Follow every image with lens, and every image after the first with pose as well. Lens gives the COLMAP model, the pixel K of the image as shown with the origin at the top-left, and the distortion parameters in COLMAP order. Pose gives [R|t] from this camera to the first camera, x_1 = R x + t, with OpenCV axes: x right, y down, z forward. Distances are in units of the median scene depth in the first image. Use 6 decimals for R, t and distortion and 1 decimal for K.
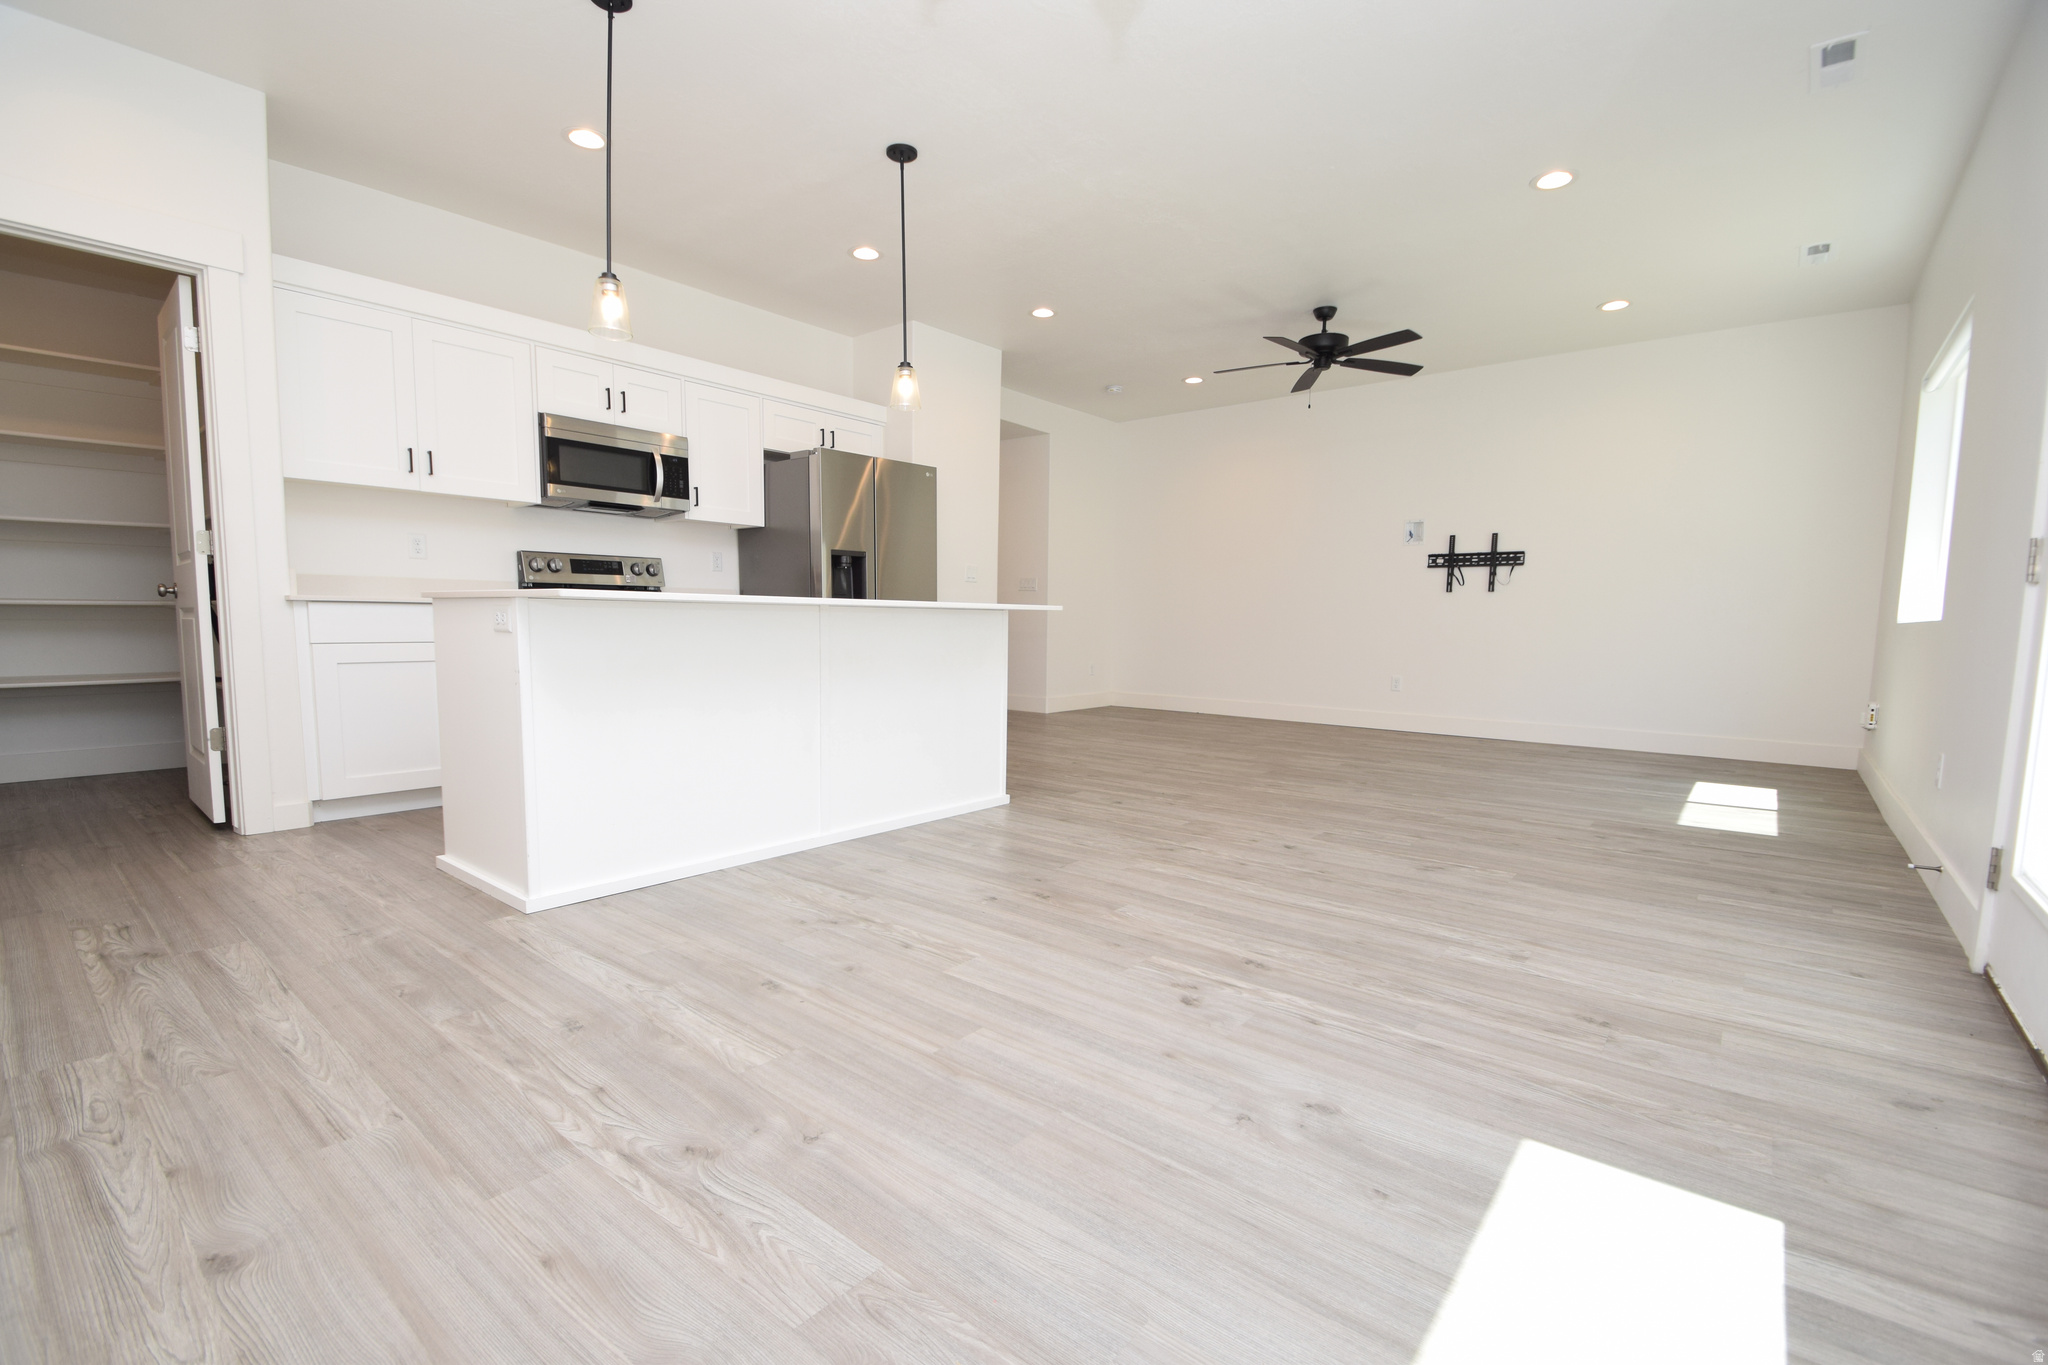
lens RADIAL K [[903.5, 0, 1008.2], [0, 903.5, 709.6], [0, 0, 1]] dist [0.020072, -0.019731]
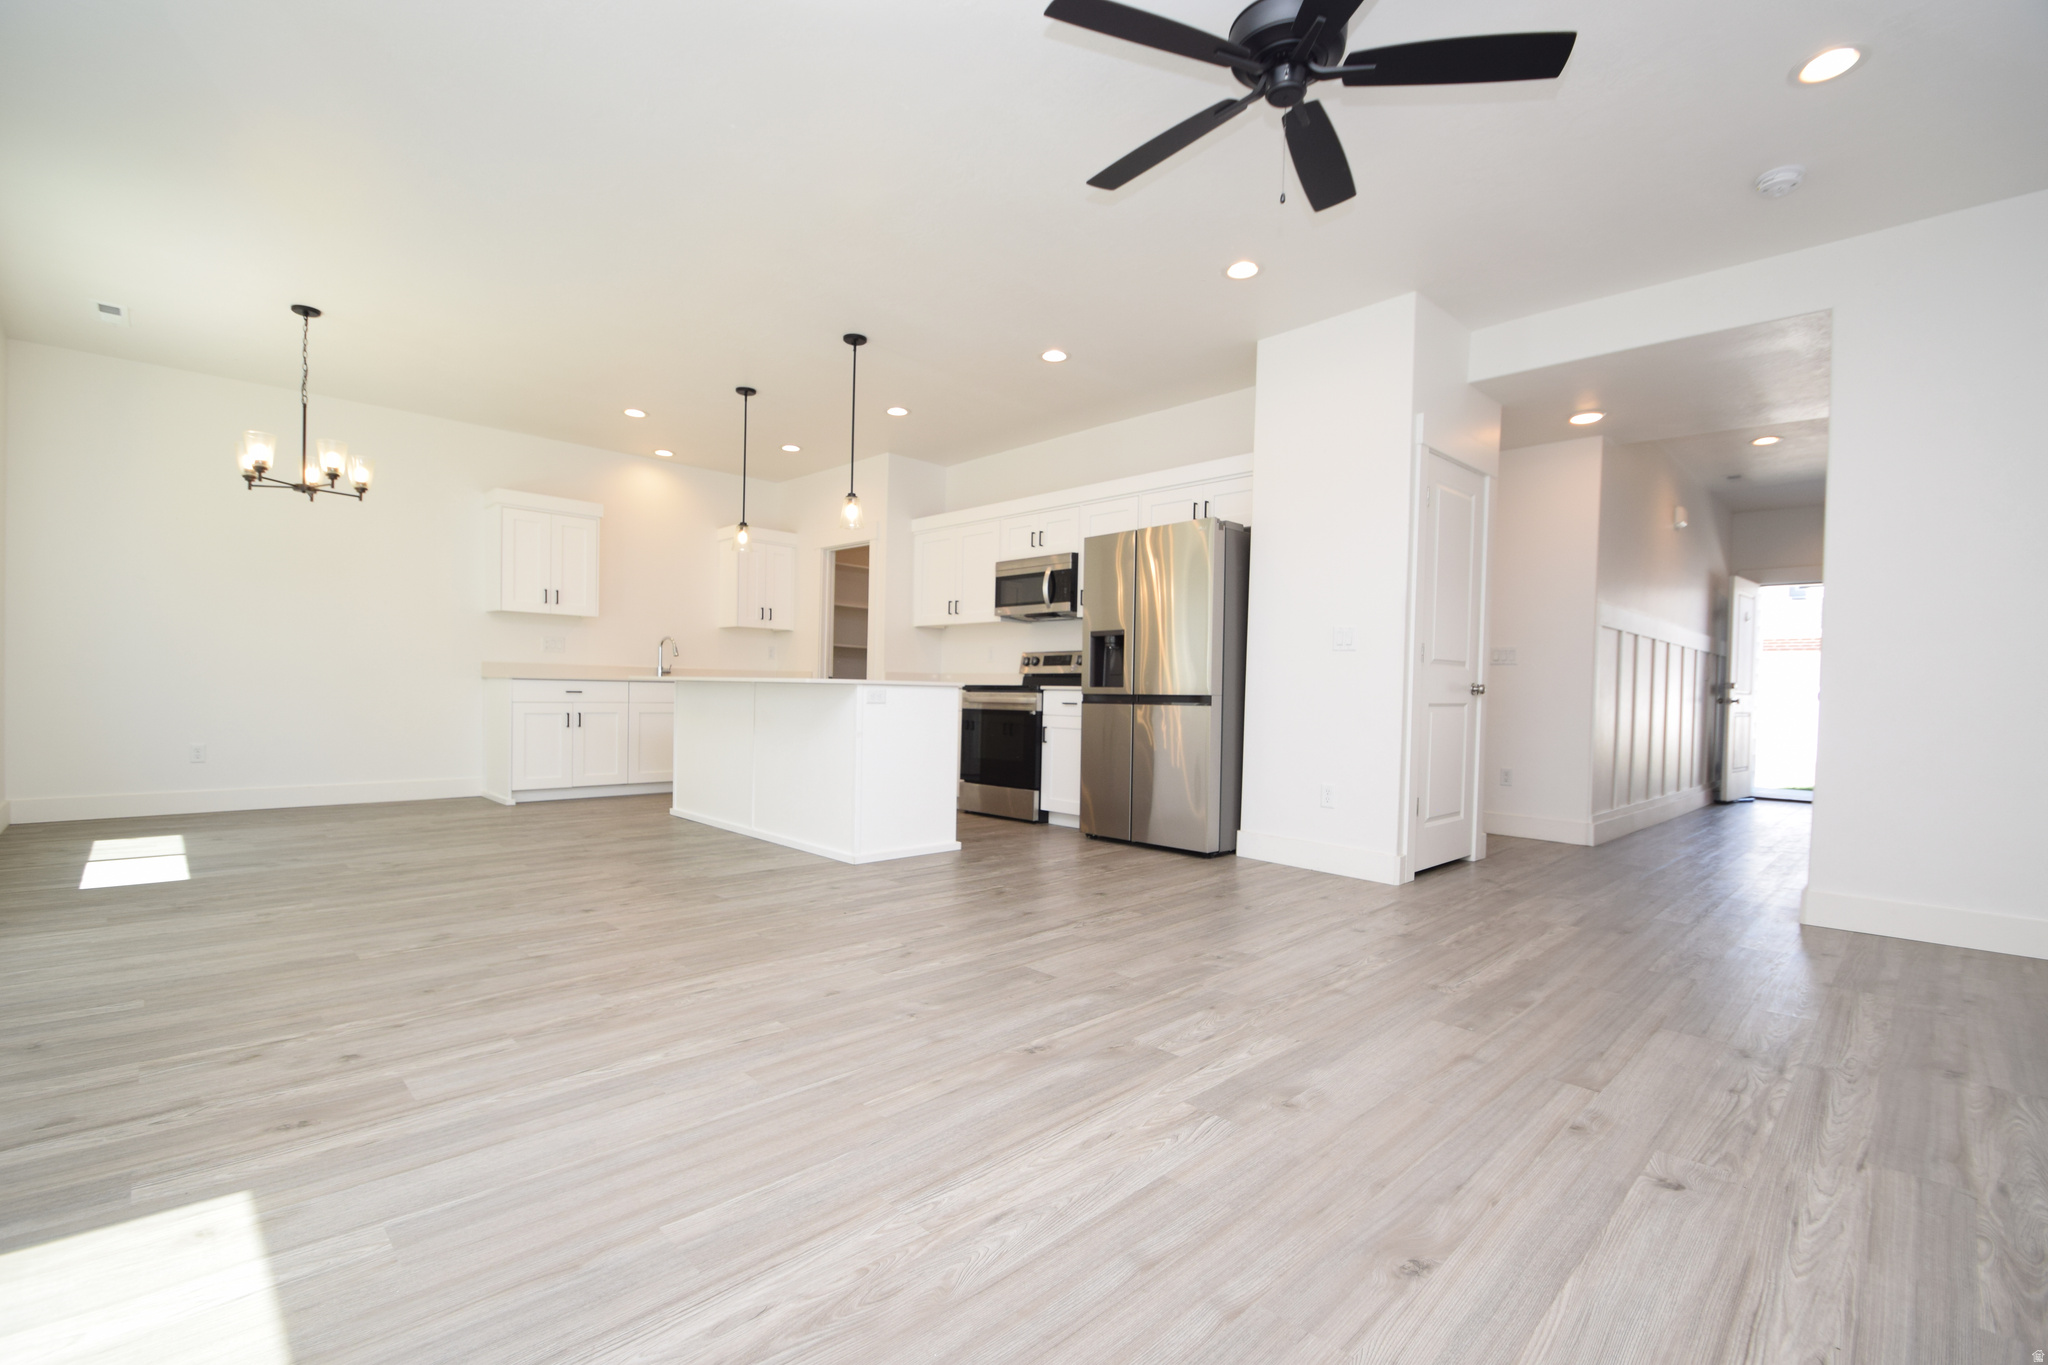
lens RADIAL K [[898.4, 0, 1008.9], [0, 898.4, 715.6], [0, 0, 1]] dist [0.007880, -0.009332]
pose [[-0.111447, 0.012282, -0.993694, 1.140188], [-0.122109, 0.992177, 0.025958, -0.133400], [0.986240, 0.124232, -0.109075, 1.413779]]
